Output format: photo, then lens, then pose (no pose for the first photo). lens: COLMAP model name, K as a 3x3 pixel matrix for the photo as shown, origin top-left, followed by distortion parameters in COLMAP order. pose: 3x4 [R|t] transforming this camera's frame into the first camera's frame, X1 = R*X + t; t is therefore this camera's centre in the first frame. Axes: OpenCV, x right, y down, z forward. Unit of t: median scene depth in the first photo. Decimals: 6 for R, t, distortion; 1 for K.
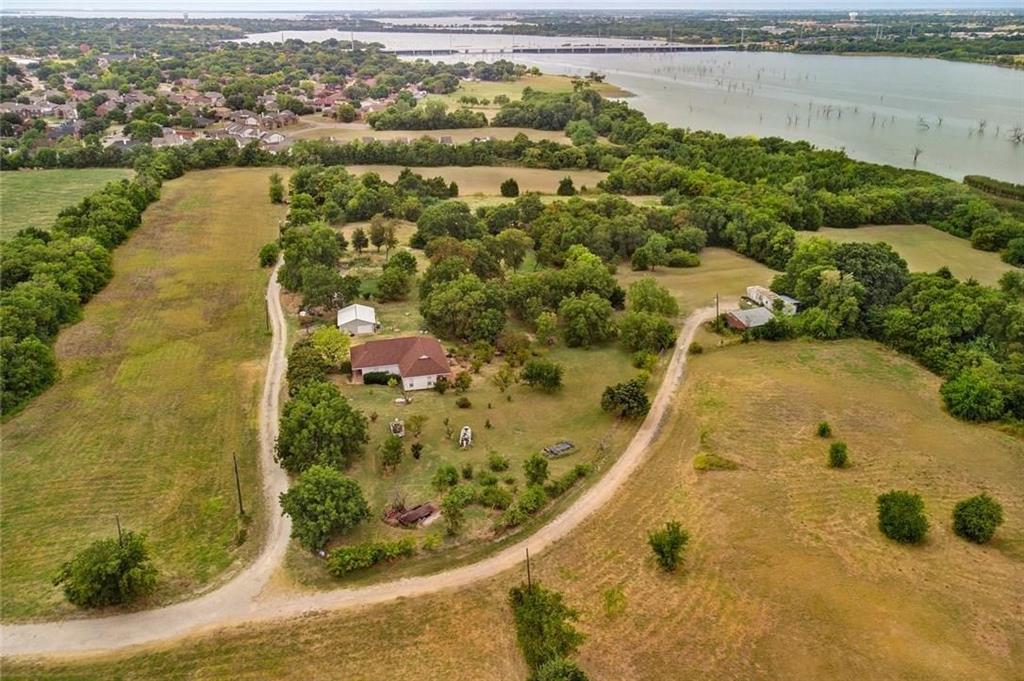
lens RADIAL K [[758.3, 0, 507.3], [0, 758.3, 294.1], [0, 0, 1]] dist [-0.007822, 0.005752]
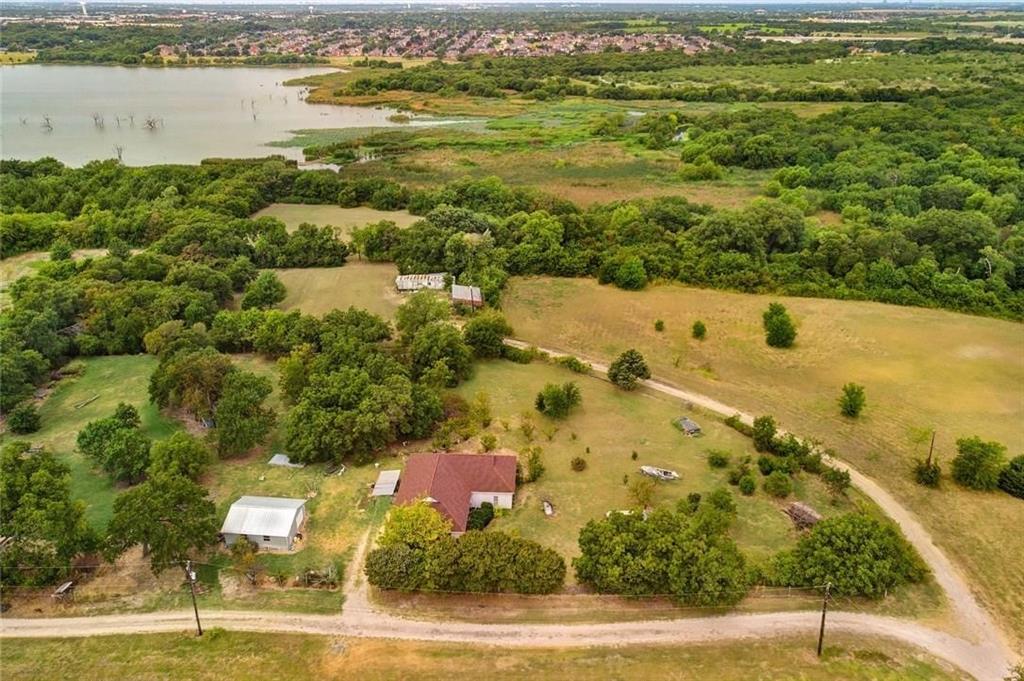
lens RADIAL K [[755.1, 0, 506.4], [0, 755.1, 292.2], [0, 0, 1]] dist [-0.007033, 0.011409]
pose [[0.272936, -0.335633, 0.901586, -0.299326], [0.330175, 0.912925, 0.239901, -0.100654], [-0.903599, 0.232203, 0.359988, 0.271178]]
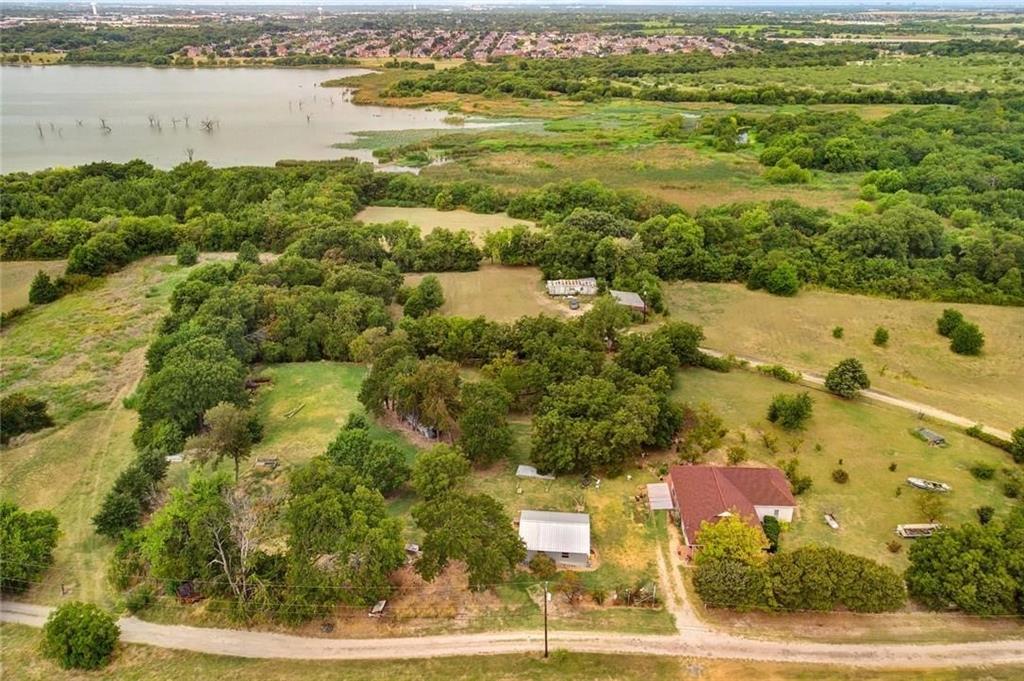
lens RADIAL K [[758.3, 0, 507.3], [0, 758.3, 294.1], [0, 0, 1]] dist [-0.007822, 0.005752]
pose [[0.273055, -0.334748, 0.901878, -0.322079], [0.328581, 0.913577, 0.239609, -0.136796], [-0.904144, 0.230914, 0.359448, 0.371414]]
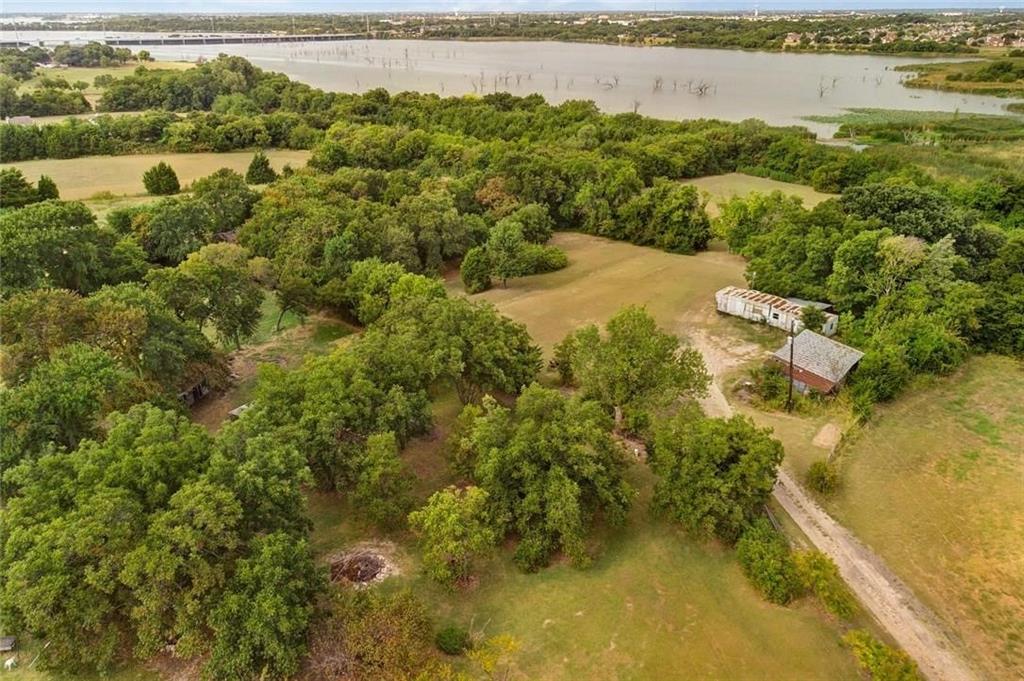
lens RADIAL K [[740.7, 0, 507.9], [0, 740.7, 295.5], [0, 0, 1]] dist [-0.003419, 0.004411]
pose [[0.883154, -0.165575, 0.438890, -0.020928], [0.164785, 0.985510, 0.040204, -0.027495], [-0.439187, 0.036816, 0.897641, 0.321008]]
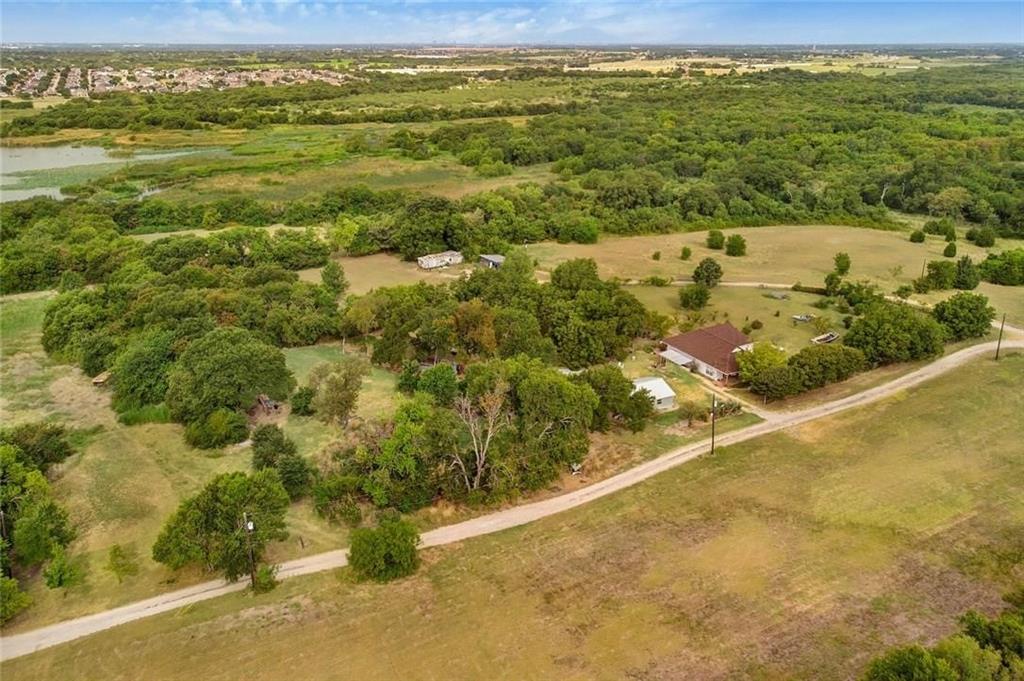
lens RADIAL K [[755.1, 0, 506.4], [0, 755.1, 292.2], [0, 0, 1]] dist [-0.007033, 0.011409]
pose [[-0.252399, -0.293925, 0.921902, -0.393279], [0.337668, 0.866100, 0.368581, -0.177364], [-0.906794, 0.404326, -0.119353, 0.557419]]
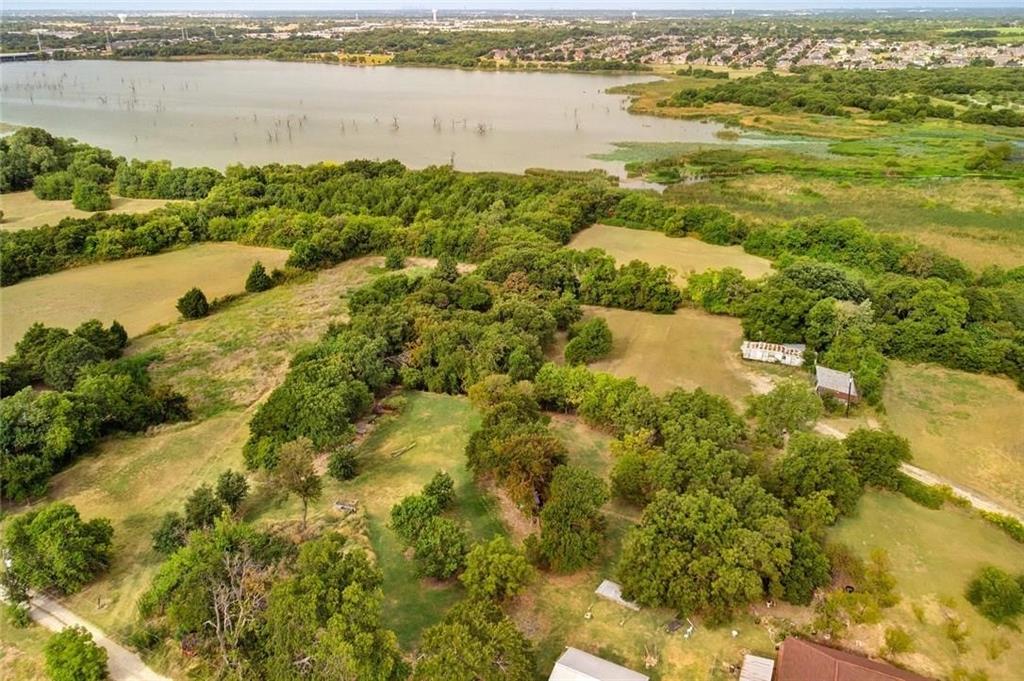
lens RADIAL K [[755.8, 0, 503.8], [0, 755.8, 297.8], [0, 0, 1]] dist [-0.030136, 0.034047]
pose [[0.622354, -0.274549, 0.733006, -0.240536], [0.270761, 0.954166, 0.127498, -0.128616], [-0.734414, 0.119121, 0.668166, 0.336014]]
